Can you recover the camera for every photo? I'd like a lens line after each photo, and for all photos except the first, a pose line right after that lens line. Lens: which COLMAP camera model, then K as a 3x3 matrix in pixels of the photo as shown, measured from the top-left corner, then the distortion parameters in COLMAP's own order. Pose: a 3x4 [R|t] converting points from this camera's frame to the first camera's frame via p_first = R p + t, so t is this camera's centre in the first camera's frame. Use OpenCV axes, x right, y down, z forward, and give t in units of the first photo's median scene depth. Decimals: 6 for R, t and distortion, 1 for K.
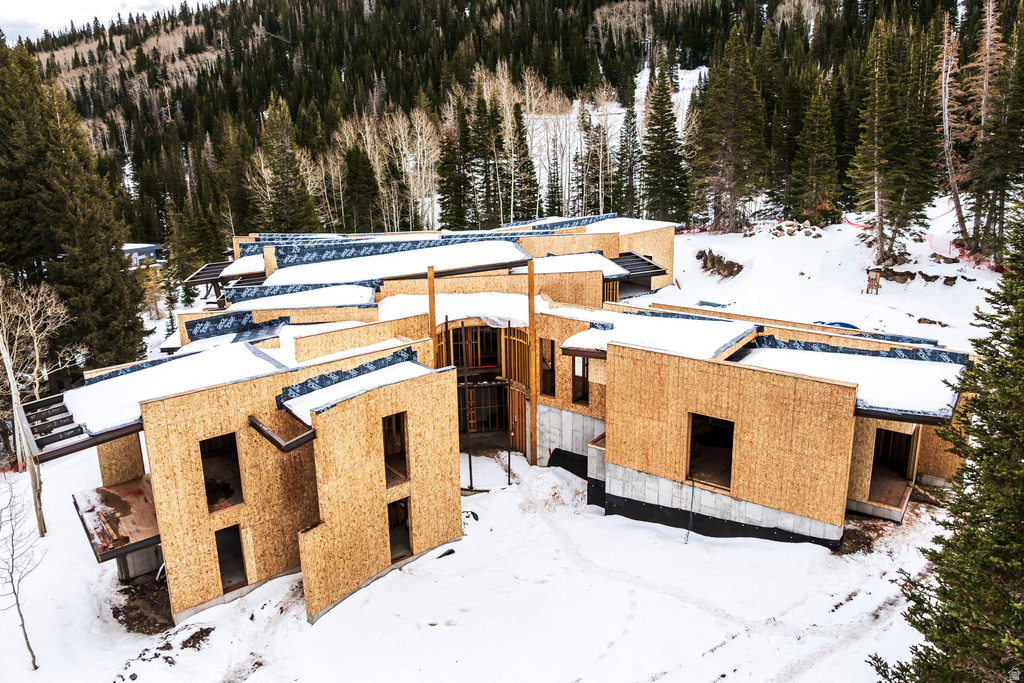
lens RADIAL K [[714.1, 0, 509.7], [0, 714.1, 289.8], [0, 0, 1]] dist [-0.045556, 0.001639]
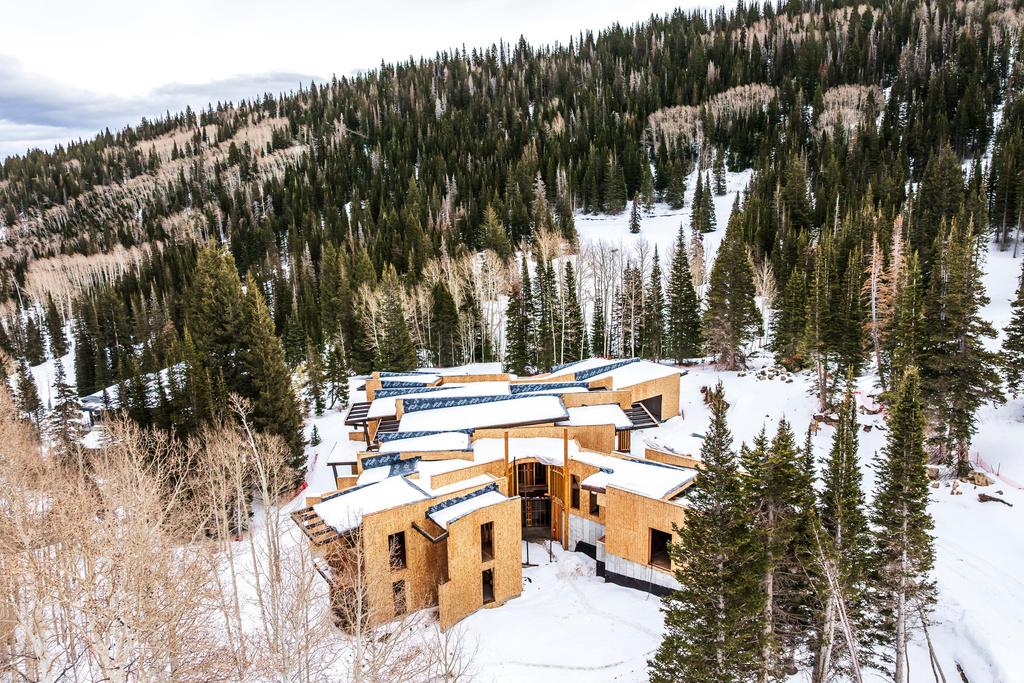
lens RADIAL K [[713.9, 0, 512.0], [0, 713.9, 341.5], [0, 0, 1]] dist [-0.039286, -0.001600]
pose [[0.996654, 0.016677, -0.080017, 0.018301], [-0.018201, 0.999666, -0.018350, -0.112552], [0.079684, 0.019745, 0.996625, -0.362519]]
